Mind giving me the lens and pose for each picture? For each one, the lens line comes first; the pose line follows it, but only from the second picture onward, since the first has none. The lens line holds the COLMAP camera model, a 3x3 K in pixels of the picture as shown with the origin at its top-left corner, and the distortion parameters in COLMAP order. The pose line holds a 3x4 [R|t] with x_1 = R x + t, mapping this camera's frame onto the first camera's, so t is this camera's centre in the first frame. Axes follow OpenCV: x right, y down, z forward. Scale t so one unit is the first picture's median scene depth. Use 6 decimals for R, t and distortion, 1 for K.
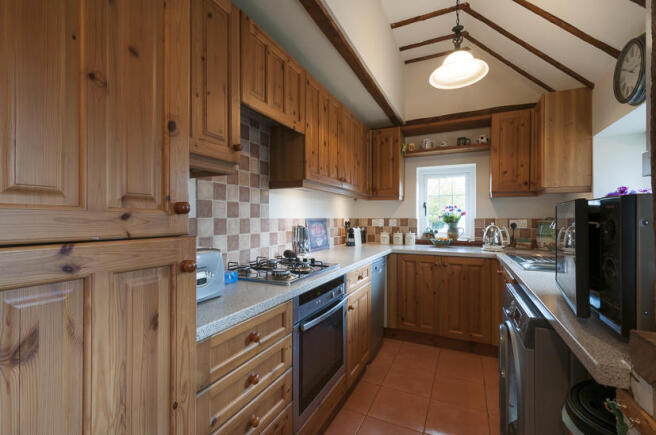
lens RADIAL K [[285.1, 0, 329.6], [0, 285.1, 217.9], [0, 0, 1]] dist [0.014894, 0.000365]
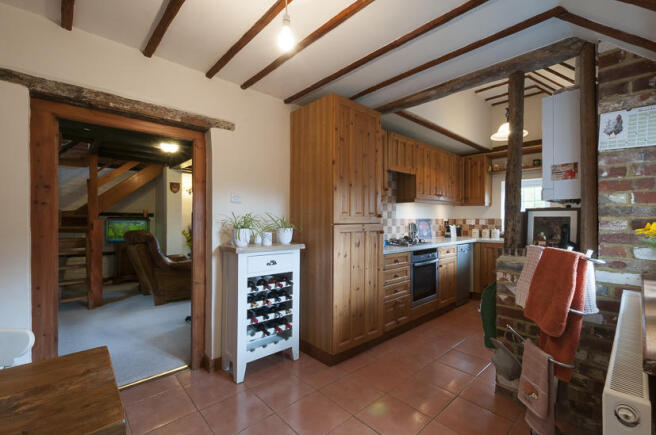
lens RADIAL K [[285.1, 0, 330.7], [0, 285.1, 217.6], [0, 0, 1]] dist [0.014894, 0.000365]
pose [[0.929950, -0.000305, -0.367685, 0.070233], [-0.000734, 0.999996, -0.002686, -0.000634], [0.367684, 0.002767, 0.929947, -0.796614]]
